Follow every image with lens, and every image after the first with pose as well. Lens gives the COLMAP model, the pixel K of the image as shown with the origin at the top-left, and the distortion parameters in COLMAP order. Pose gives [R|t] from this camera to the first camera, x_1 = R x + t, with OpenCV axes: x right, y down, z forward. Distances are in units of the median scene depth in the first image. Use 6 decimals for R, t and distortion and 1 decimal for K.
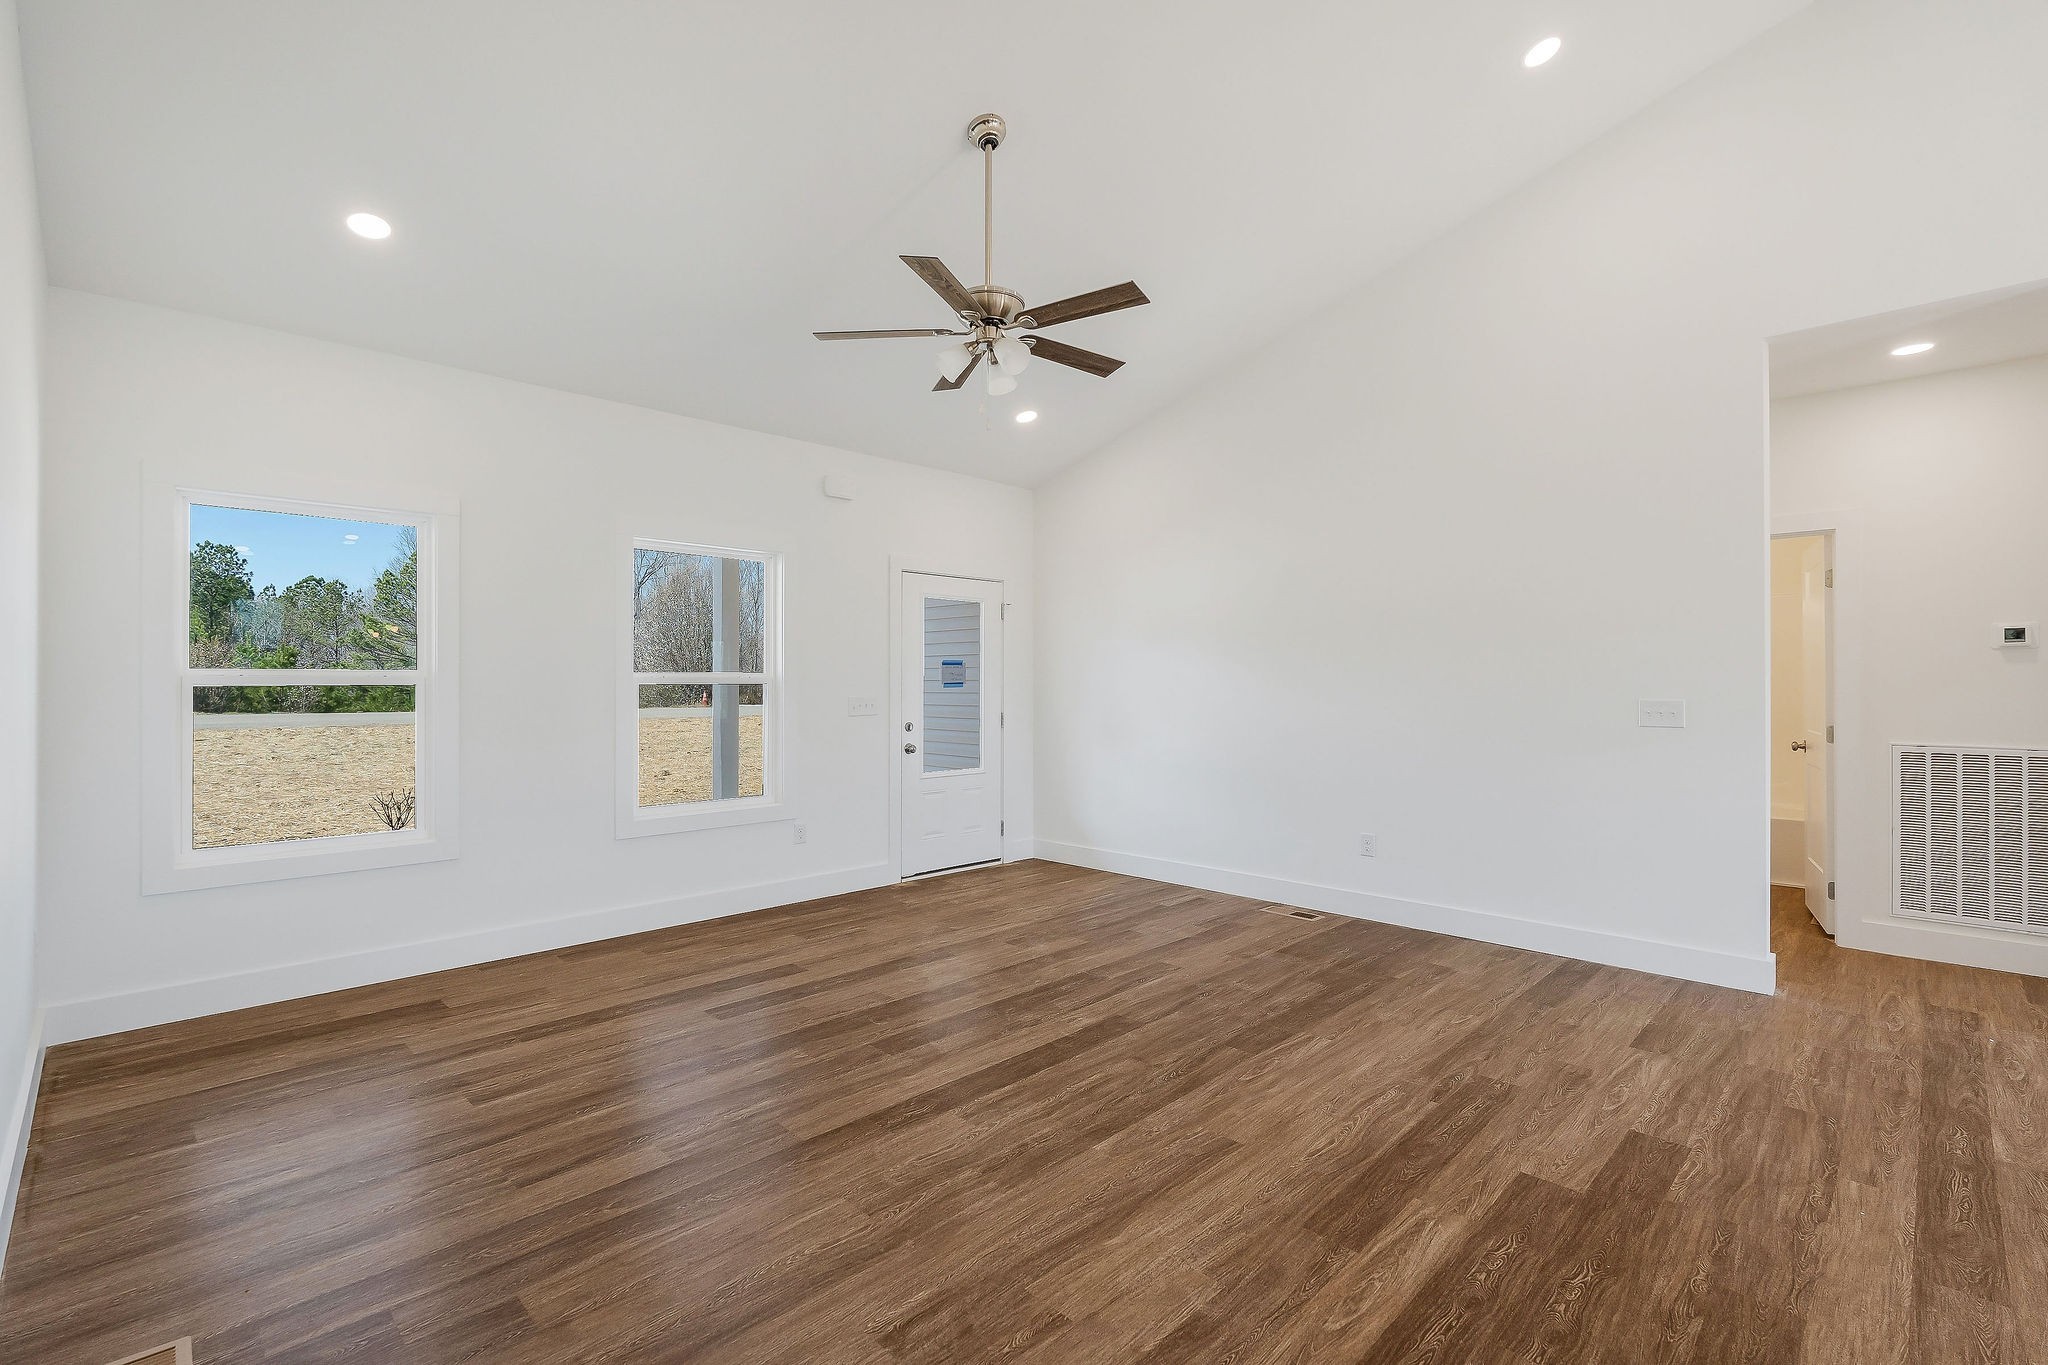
lens RADIAL K [[907.9, 0, 1031.3], [0, 907.9, 683.7], [0, 0, 1]] dist [0.000251, -0.000159]
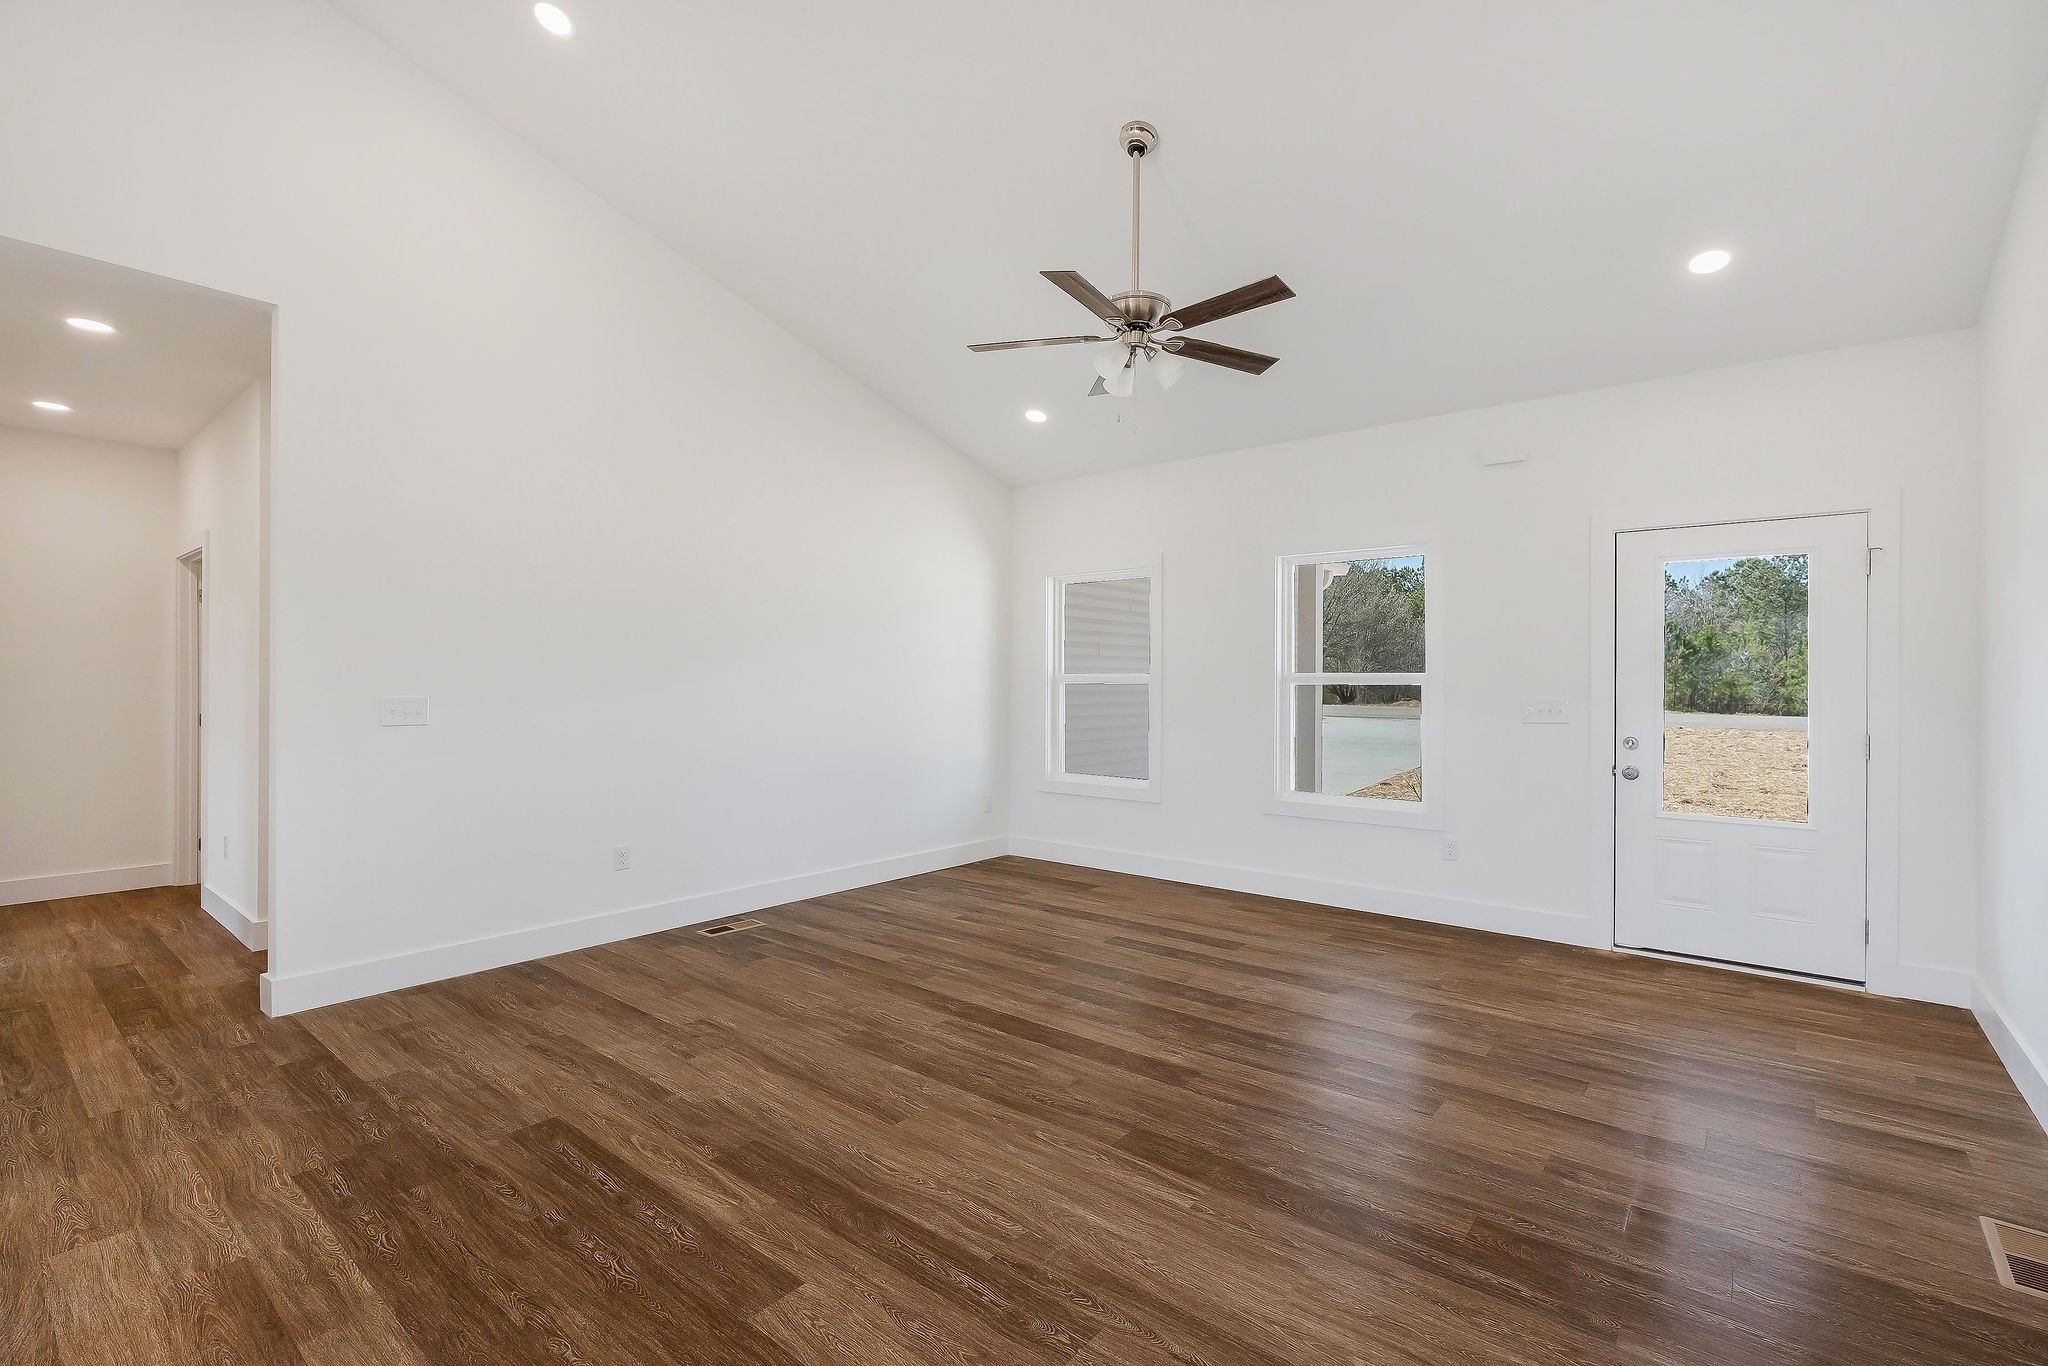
lens RADIAL K [[907.9, 0, 1031.3], [0, 907.9, 684.2], [0, 0, 1]] dist [0.000251, -0.000159]
pose [[0.104459, 0.002048, -0.994527, 1.129579], [-0.002477, 0.999995, 0.001799, -0.000438], [0.994526, 0.002275, 0.104464, 0.920501]]
